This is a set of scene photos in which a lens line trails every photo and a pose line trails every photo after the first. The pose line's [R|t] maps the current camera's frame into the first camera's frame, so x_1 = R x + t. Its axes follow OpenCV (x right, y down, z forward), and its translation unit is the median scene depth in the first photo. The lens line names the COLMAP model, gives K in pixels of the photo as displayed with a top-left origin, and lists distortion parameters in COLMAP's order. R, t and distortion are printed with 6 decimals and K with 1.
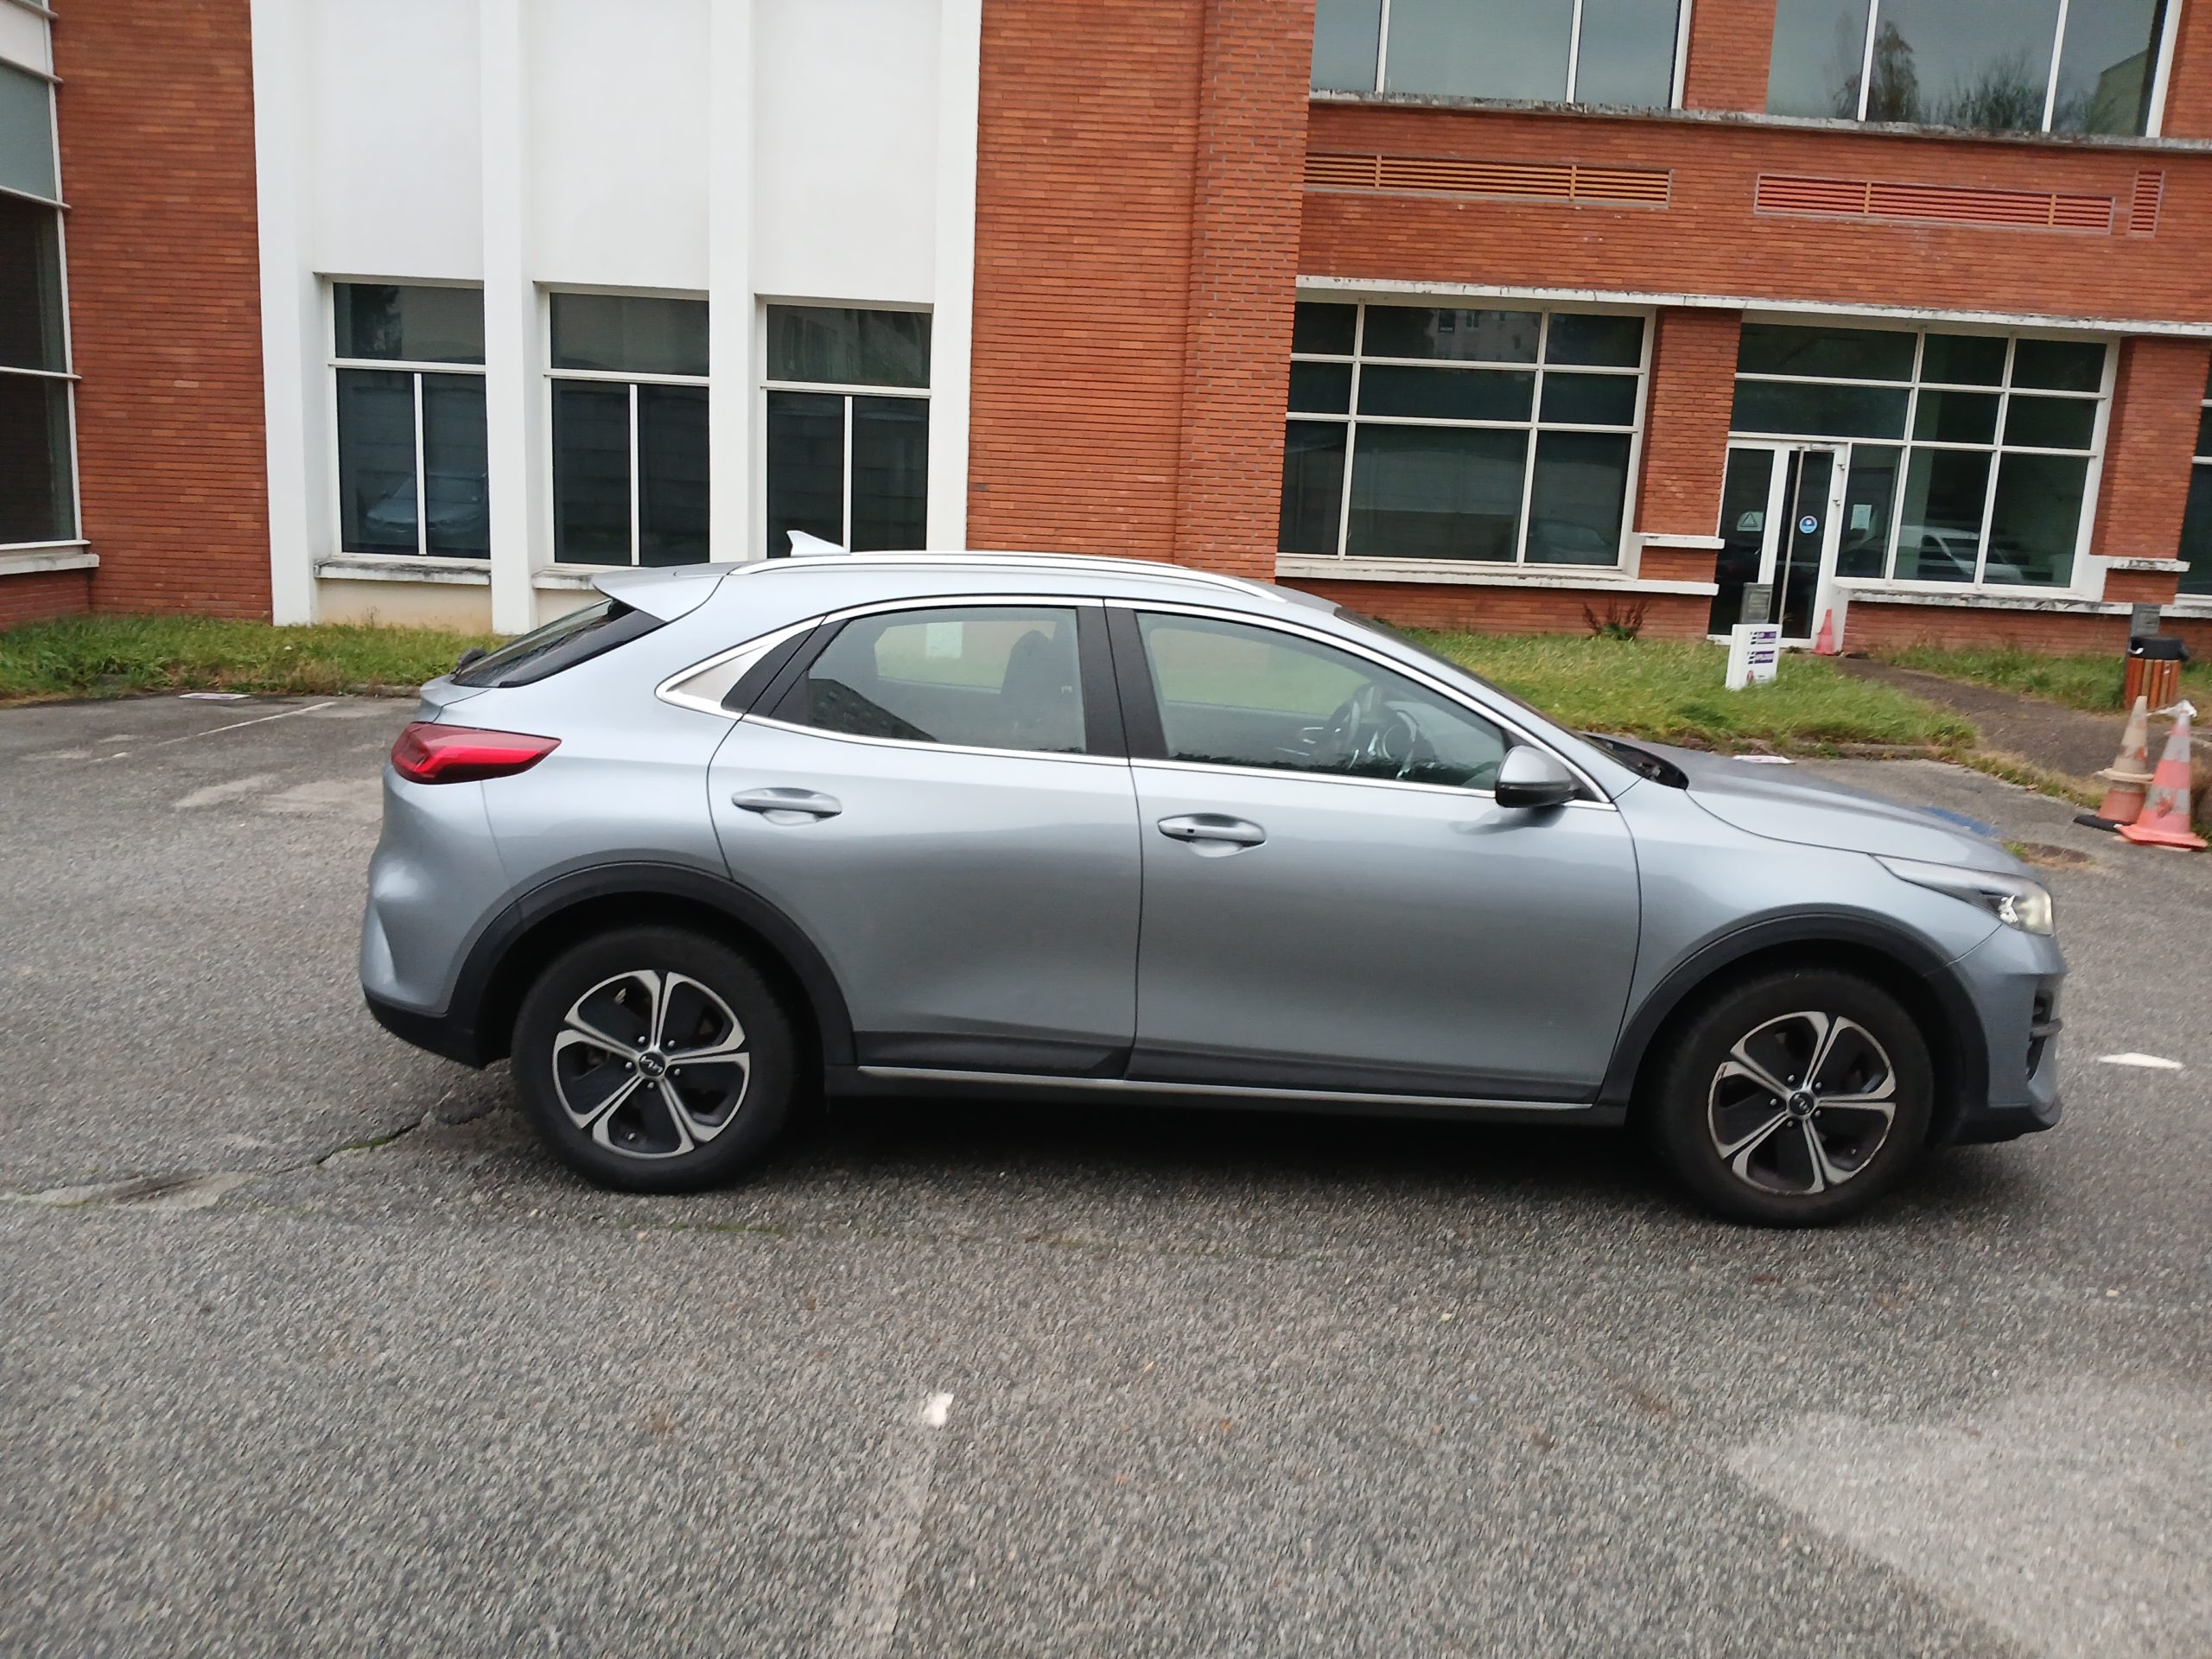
lens RADIAL K [[1606.5, 0, 1089.4], [0, 1606.5, 840.1], [0, 0, 1]] dist [0.024246, -0.055496]
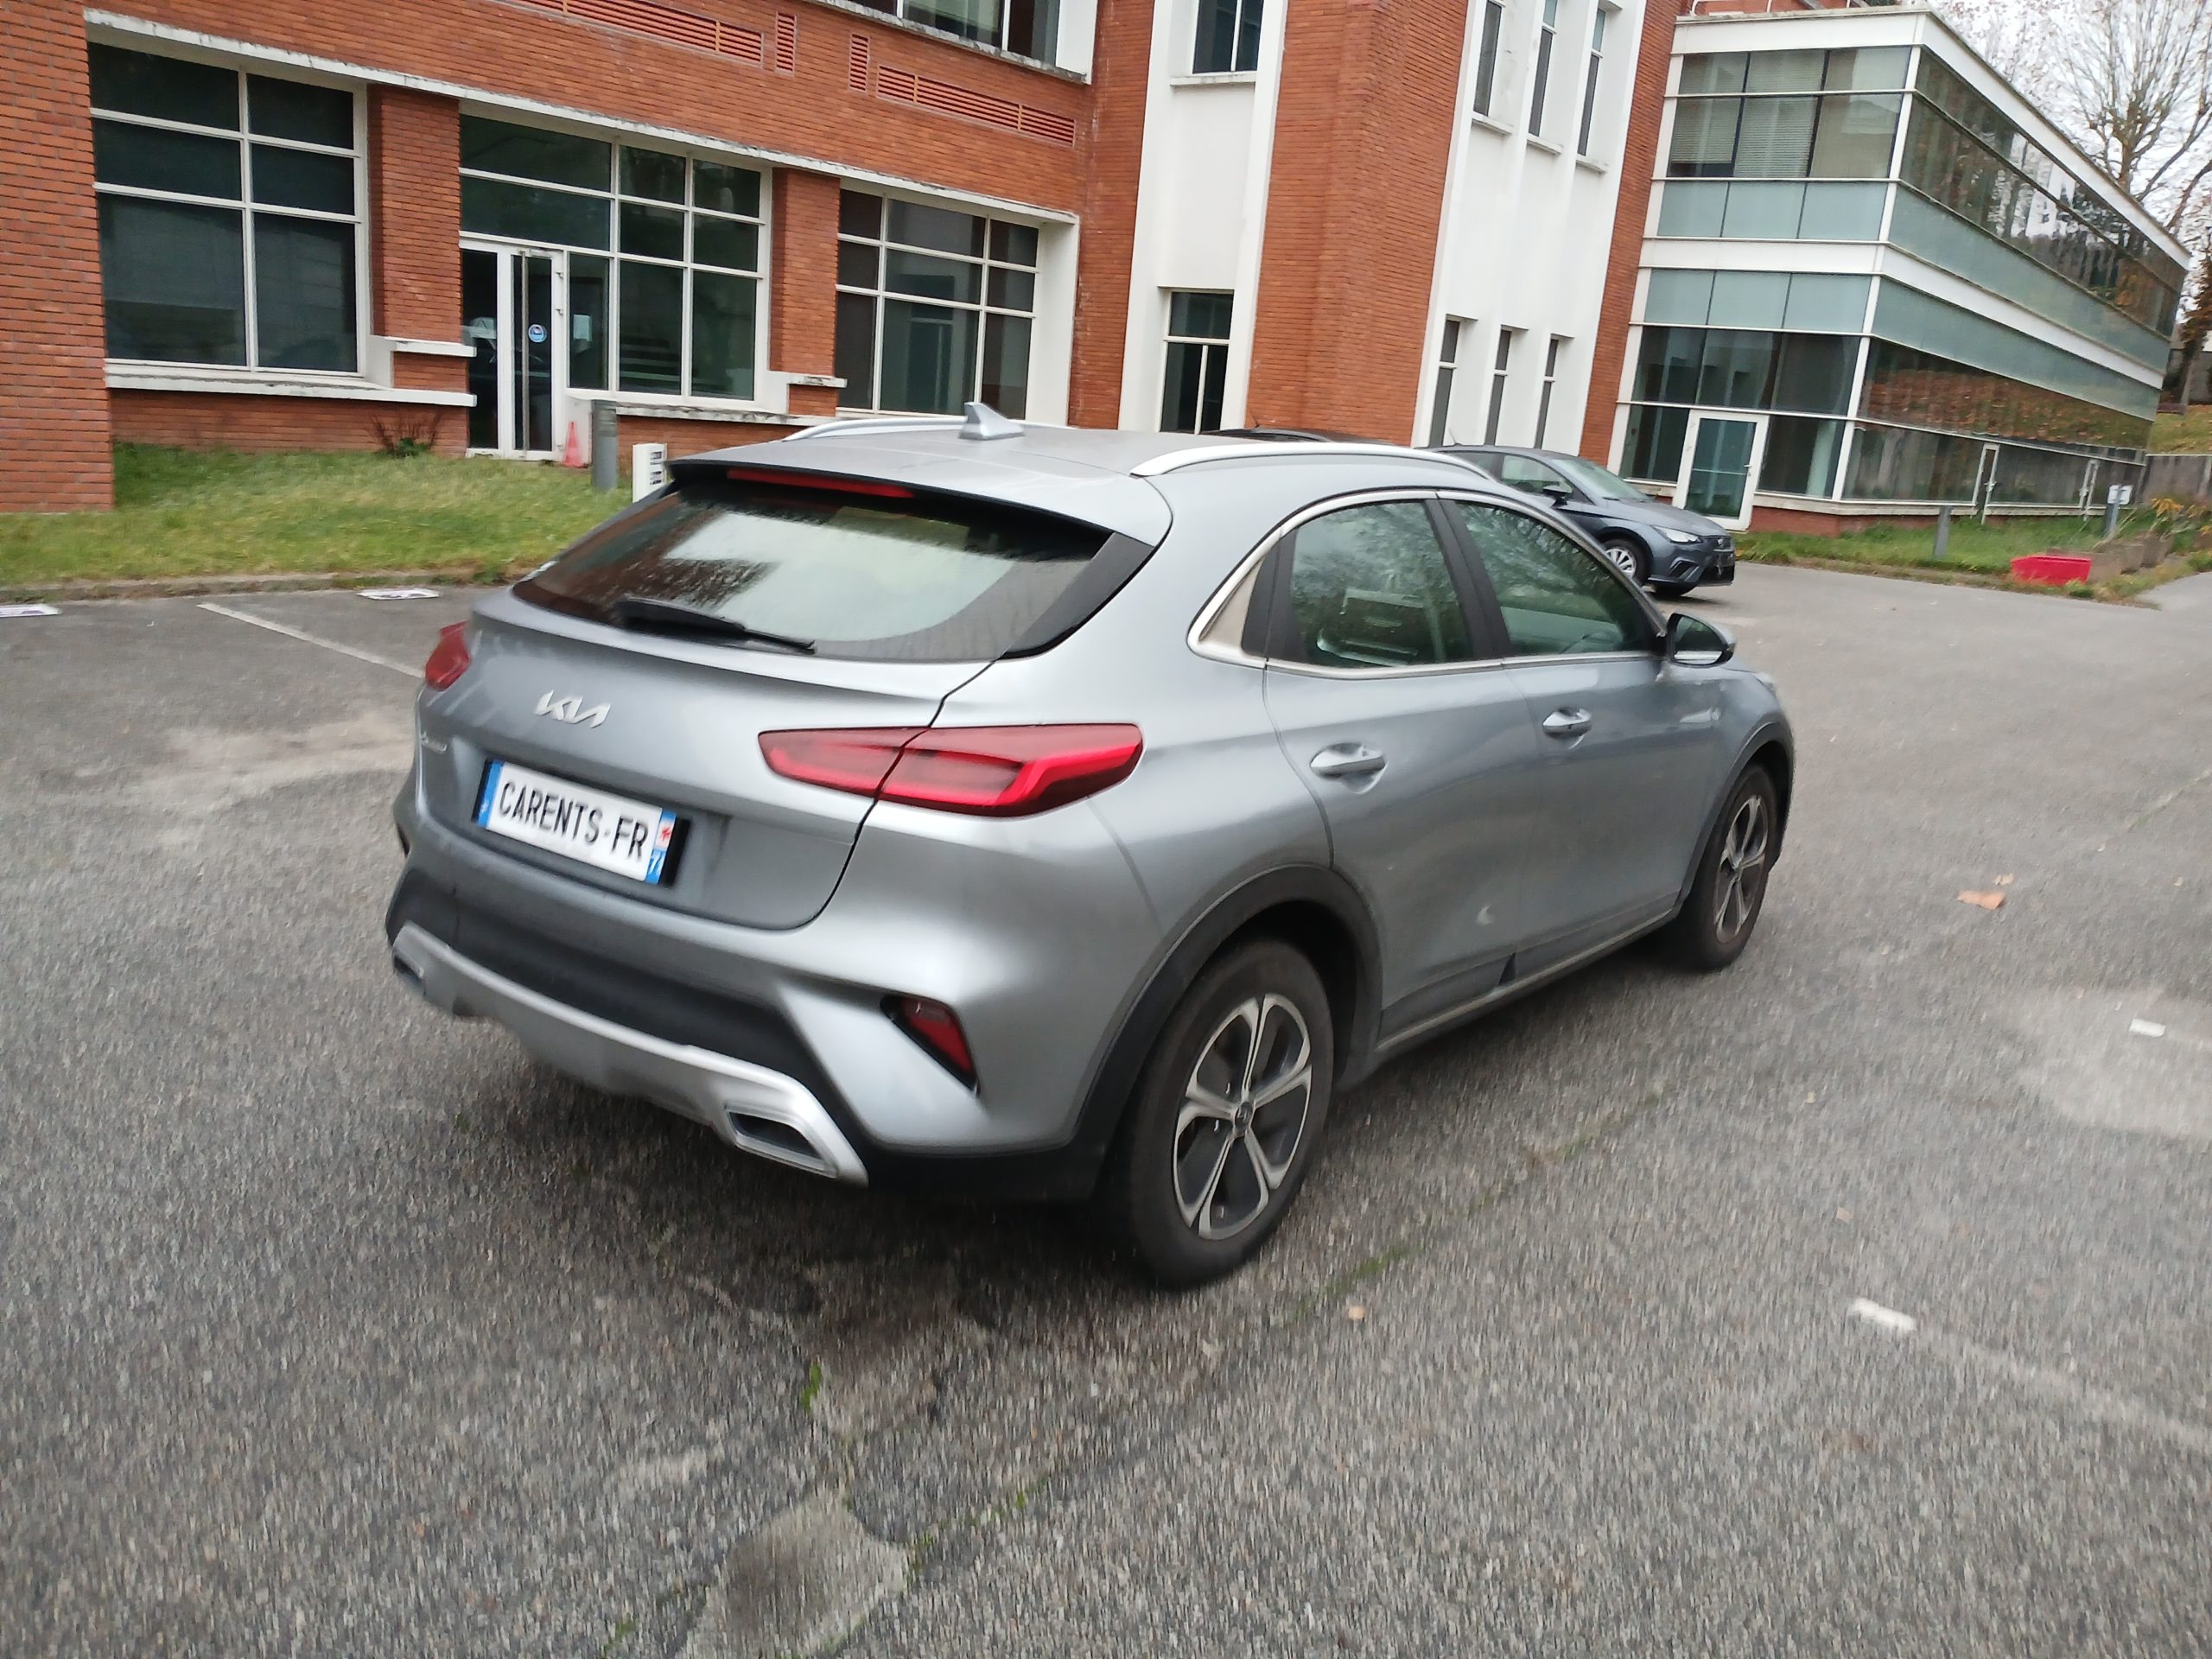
lens RADIAL K [[1606.5, 0, 1038.6], [0, 1606.5, 873.1], [0, 0, 1]] dist [0.024246, -0.055496]
pose [[0.665726, -0.203964, 0.717780, -0.196597], [0.102117, 0.977770, 0.183131, -0.029349], [-0.739176, -0.048618, 0.671755, 0.123176]]
